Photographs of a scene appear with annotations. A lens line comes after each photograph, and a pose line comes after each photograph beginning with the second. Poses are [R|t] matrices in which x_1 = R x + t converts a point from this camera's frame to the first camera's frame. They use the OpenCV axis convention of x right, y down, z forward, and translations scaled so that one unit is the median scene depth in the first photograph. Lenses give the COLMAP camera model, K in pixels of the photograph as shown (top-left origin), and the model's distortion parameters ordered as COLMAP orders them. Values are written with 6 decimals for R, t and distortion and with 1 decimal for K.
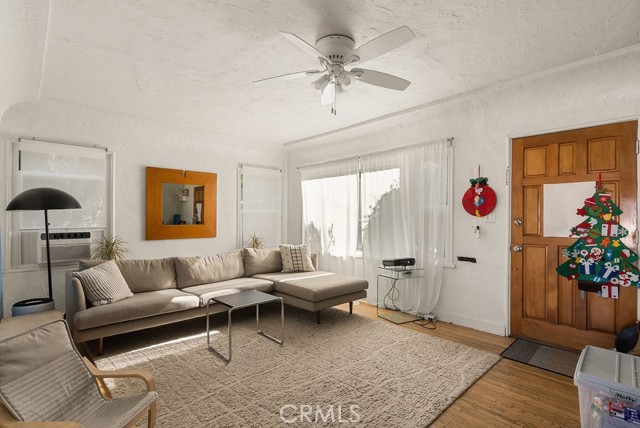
lens RADIAL K [[306.8, 0, 324.0], [0, 306.8, 216.0], [0, 0, 1]] dist [-0.013397, 0.002128]
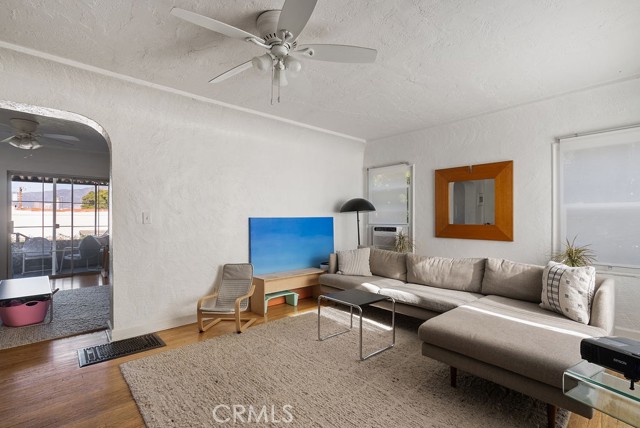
lens RADIAL K [[296.3, 0, 322.4], [0, 296.3, 215.1], [0, 0, 1]] dist [-0.022580, 0.006104]
pose [[-0.024853, -0.006762, -0.999668, 0.549270], [0.005719, 0.999960, -0.006906, 0.006151], [0.999675, -0.005888, -0.024814, 0.702408]]
